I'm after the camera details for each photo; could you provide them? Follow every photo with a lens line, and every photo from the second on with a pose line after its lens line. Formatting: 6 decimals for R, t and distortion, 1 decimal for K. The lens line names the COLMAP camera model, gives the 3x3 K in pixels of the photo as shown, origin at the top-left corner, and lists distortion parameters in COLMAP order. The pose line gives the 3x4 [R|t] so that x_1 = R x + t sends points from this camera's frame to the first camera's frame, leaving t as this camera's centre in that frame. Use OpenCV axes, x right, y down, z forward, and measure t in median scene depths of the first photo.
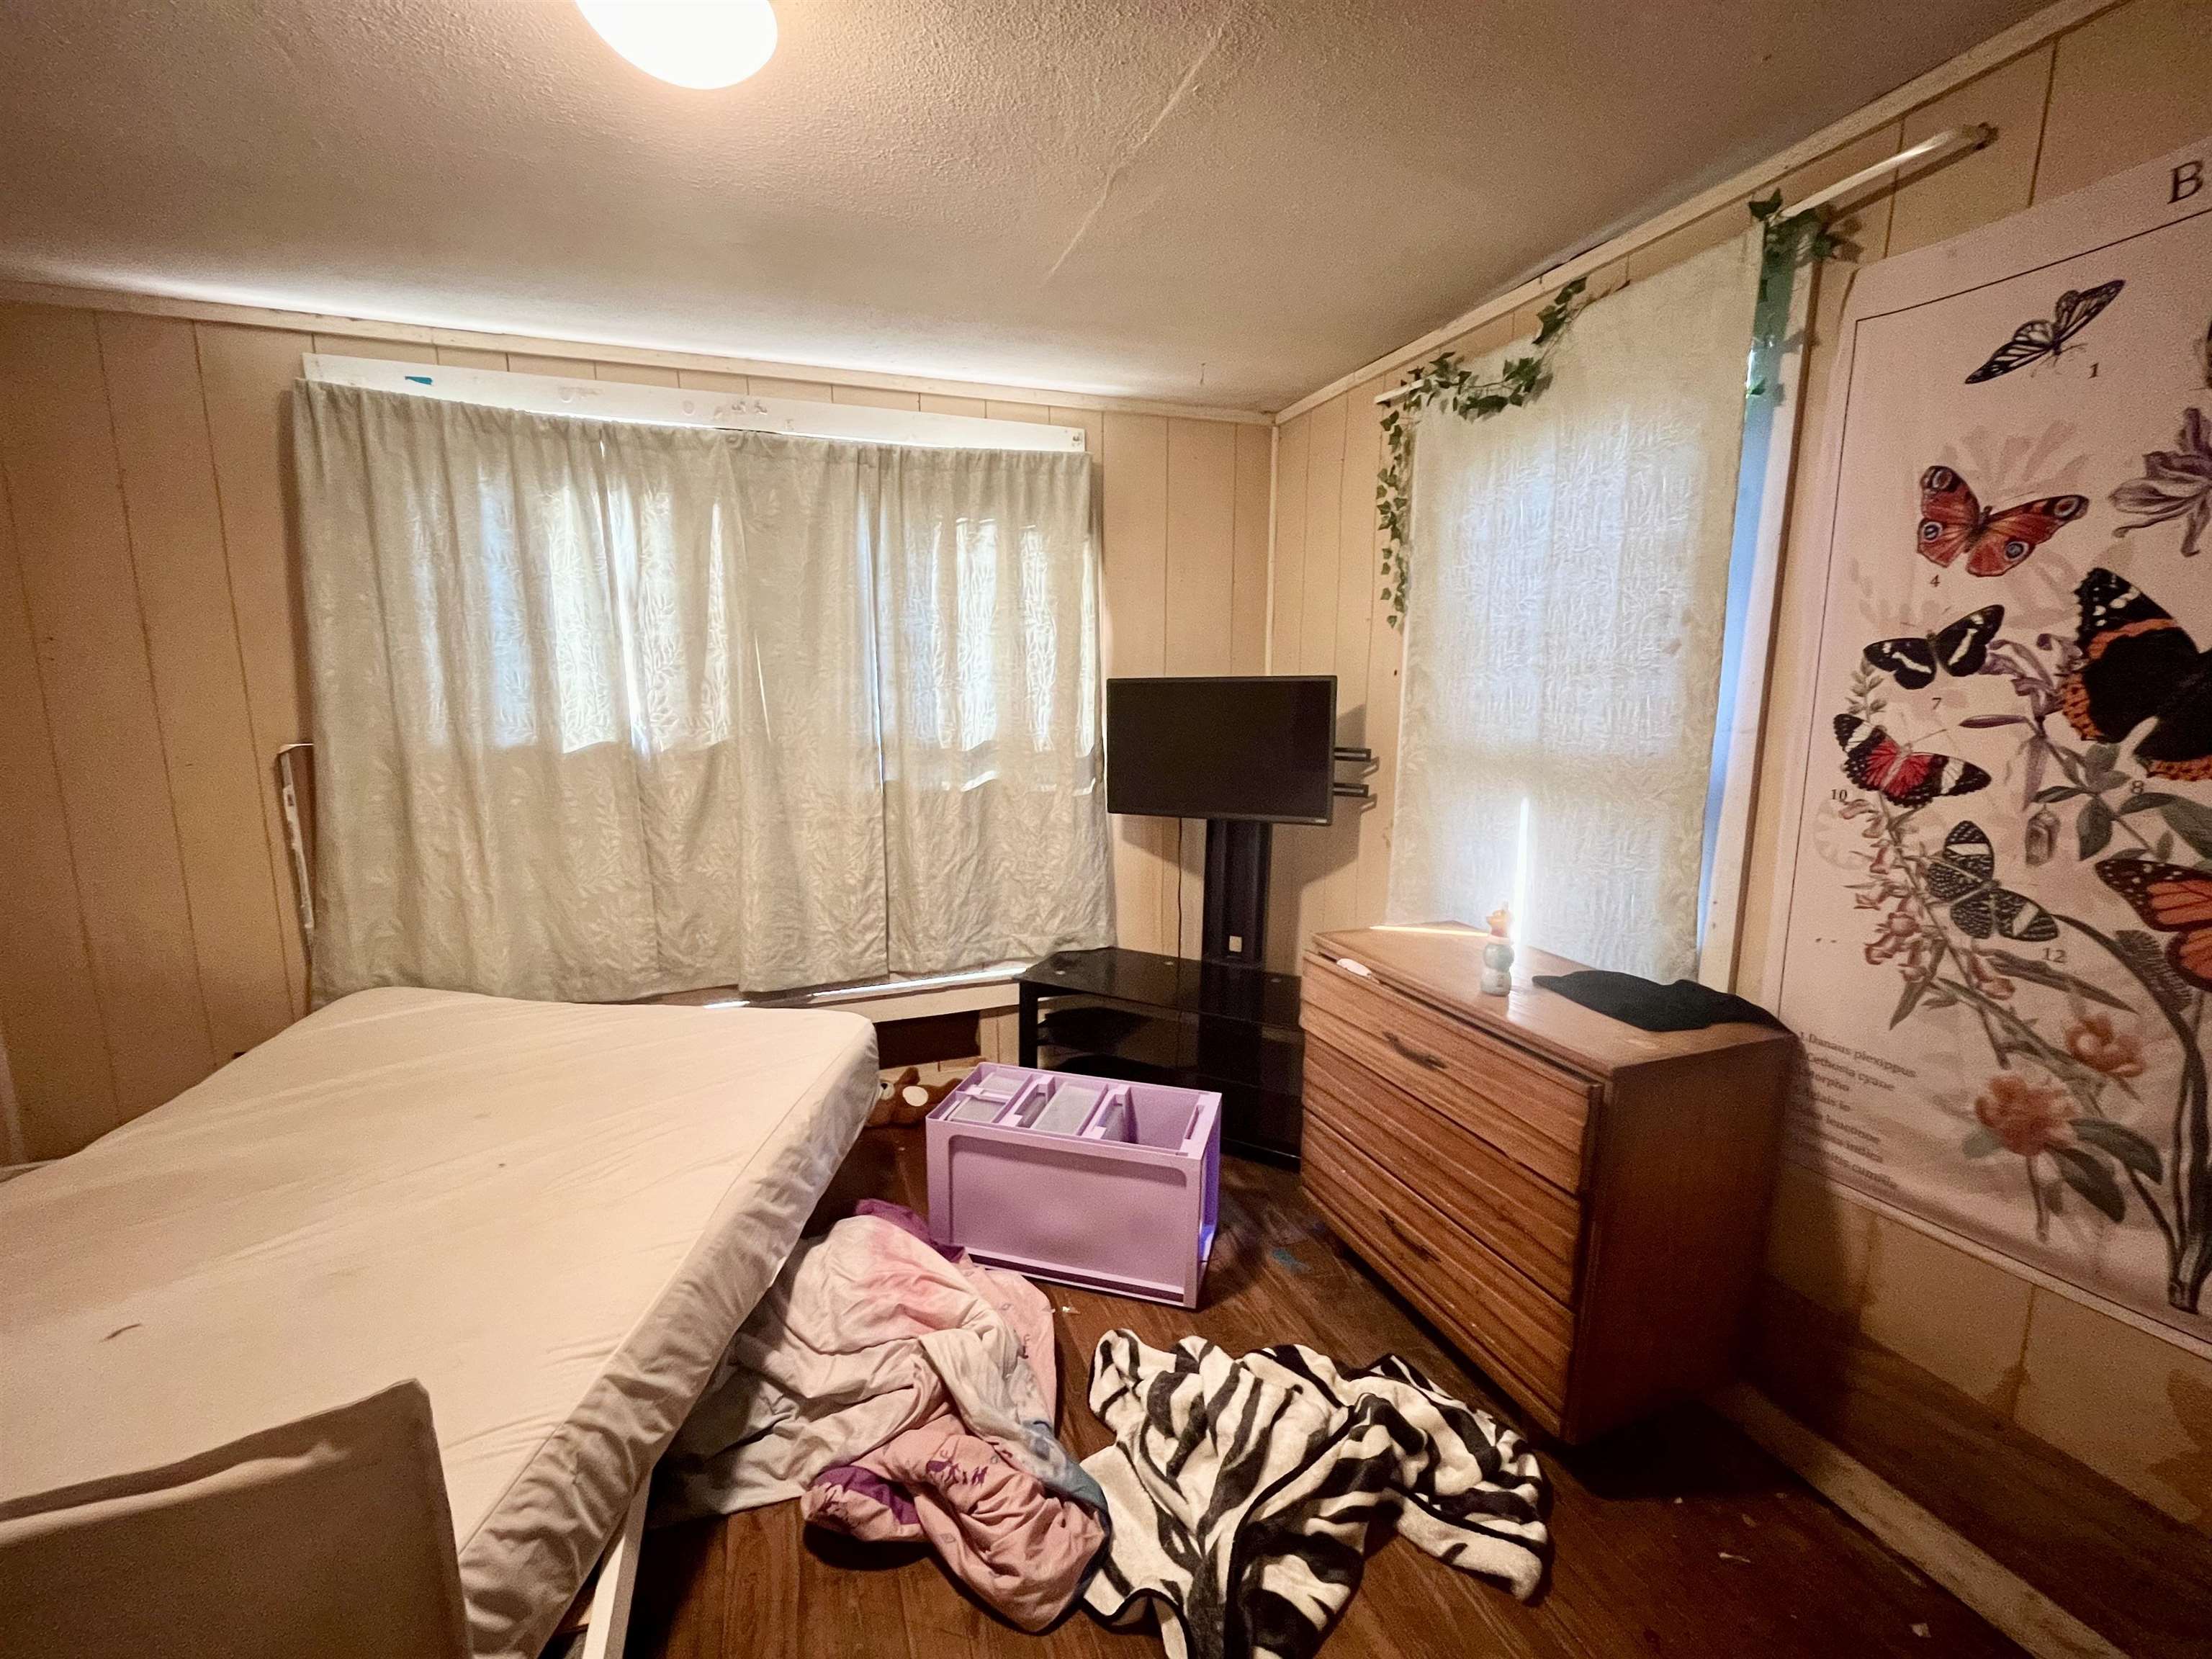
lens RADIAL K [[899.2, 0, 1101.5], [0, 899.2, 835.9], [0, 0, 1]] dist [-0.004563, 0.000706]
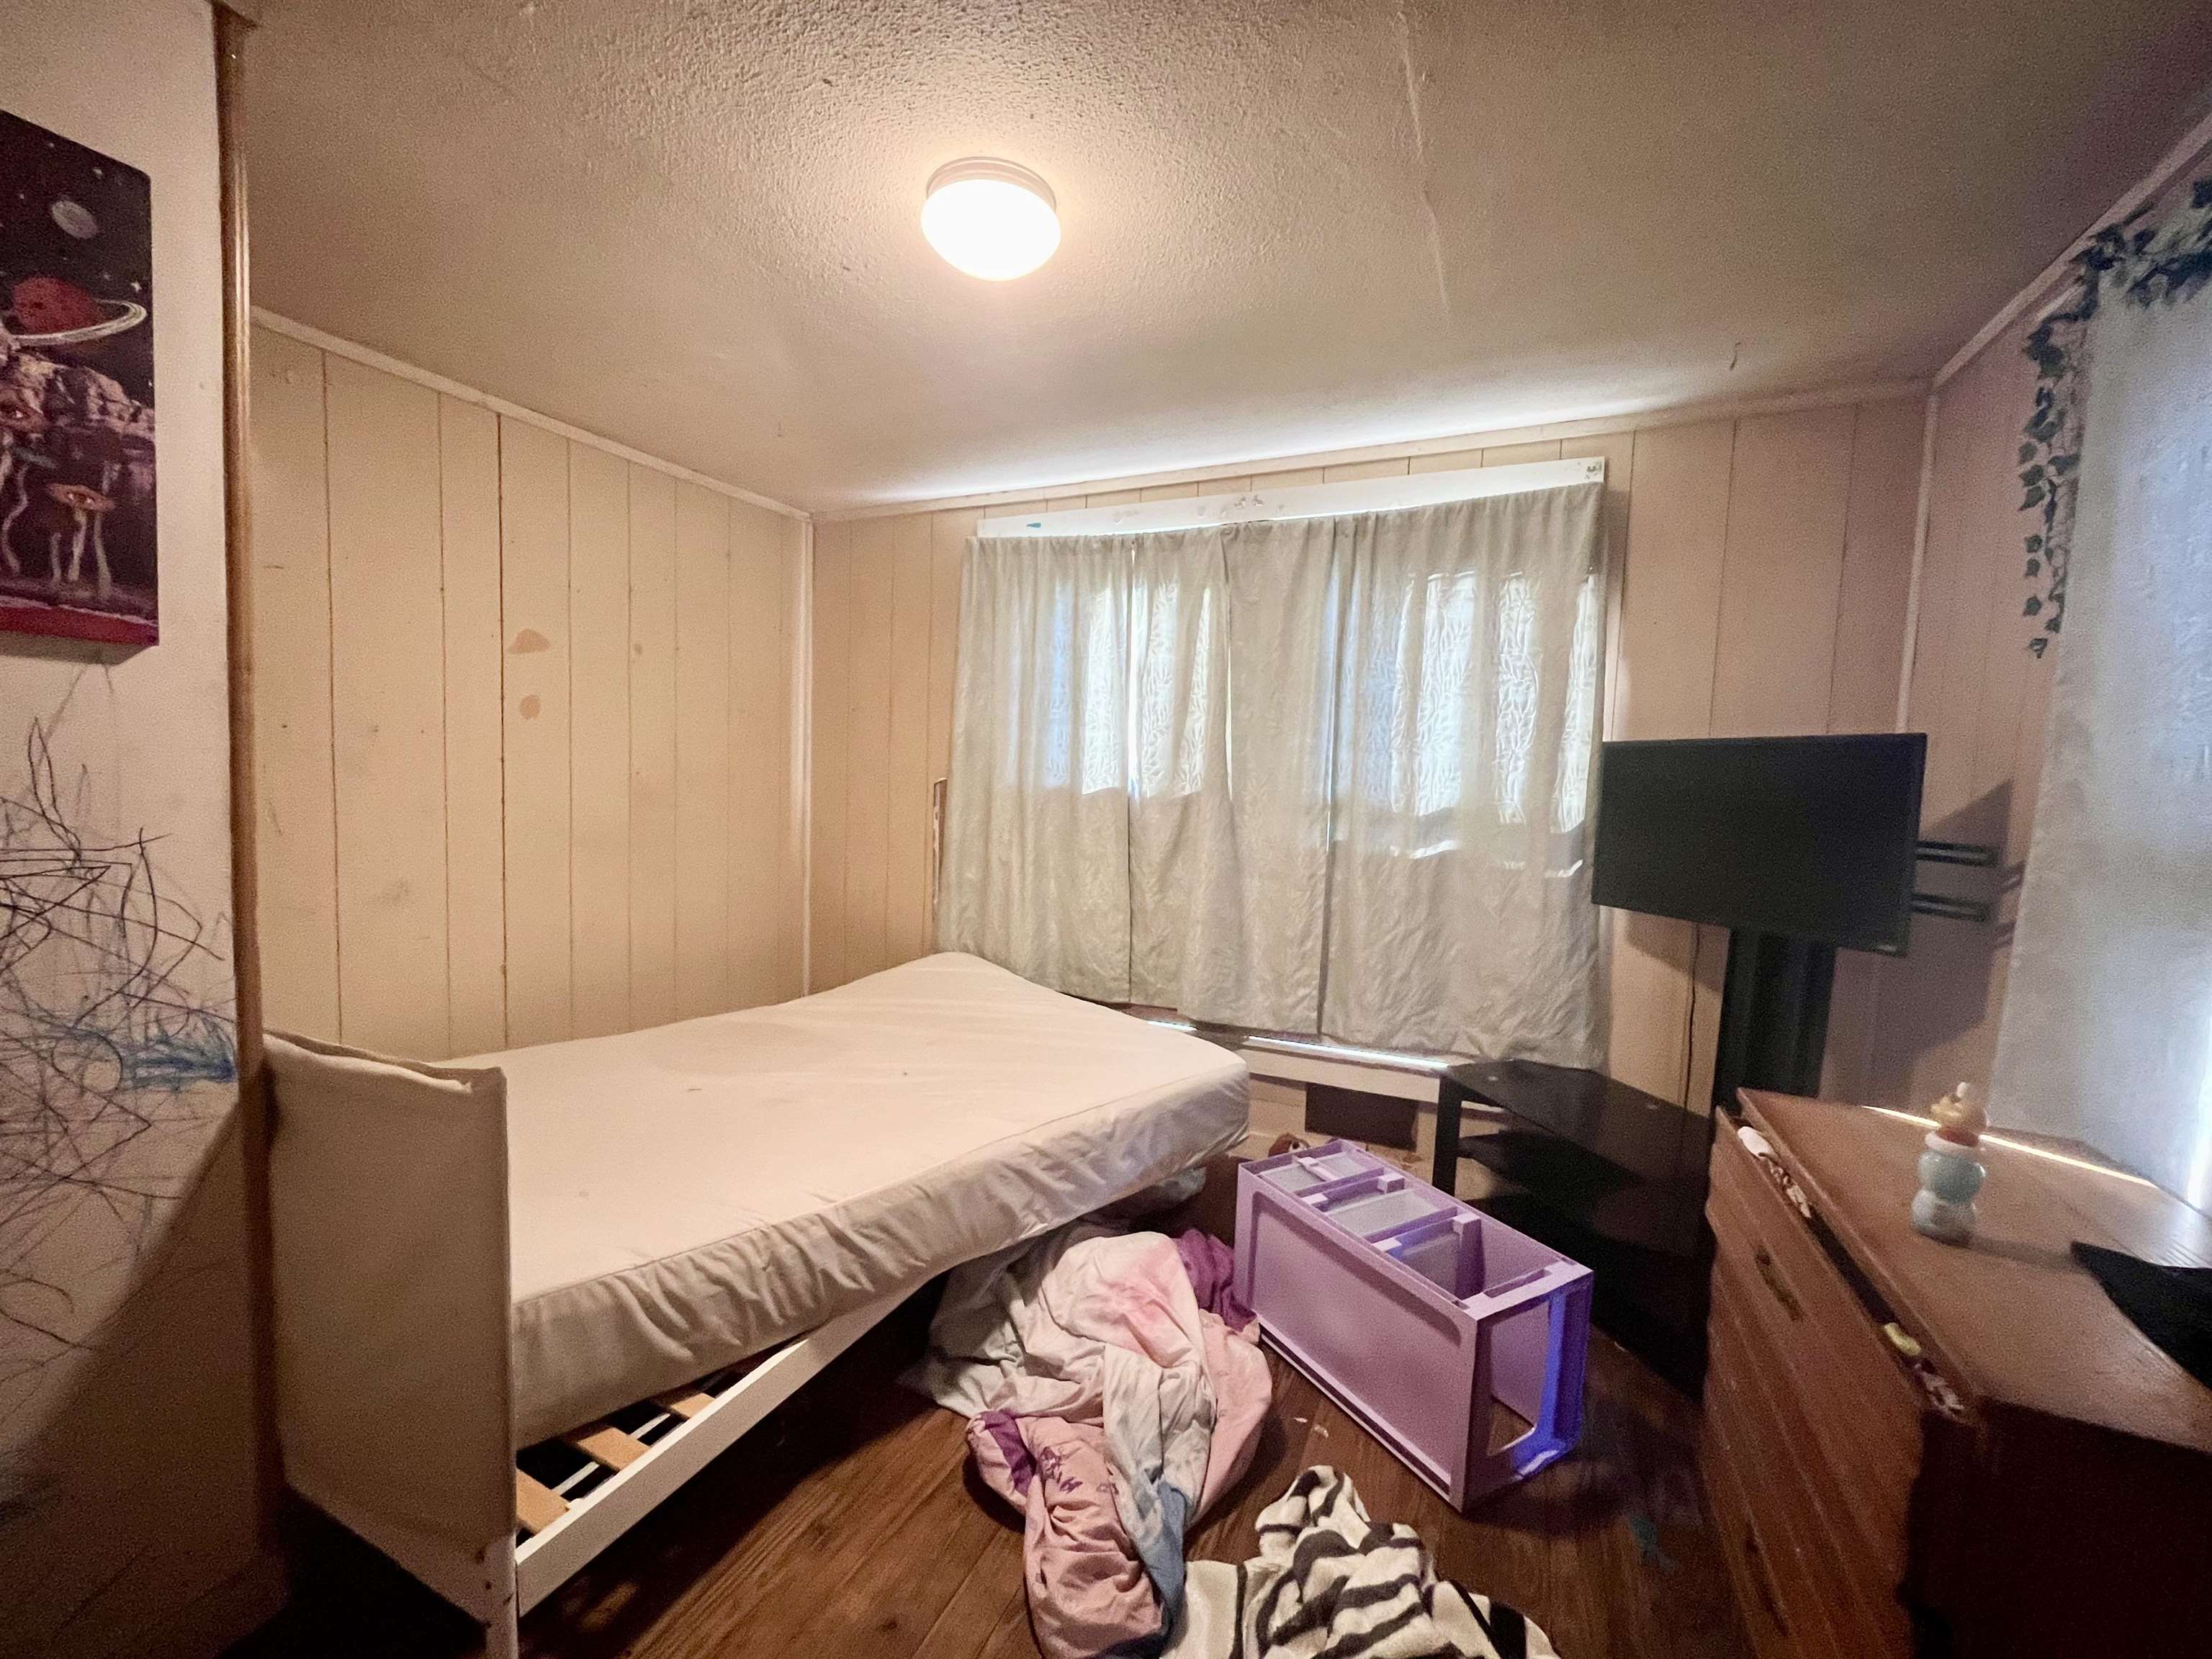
lens RADIAL K [[899.2, 0, 1095.3], [0, 899.2, 834.2], [0, 0, 1]] dist [-0.004563, 0.000706]
pose [[0.712642, 0.075172, -0.697489, 0.312303], [-0.143783, 0.988787, -0.040340, 0.012663], [0.686635, 0.129035, 0.715459, 0.114547]]
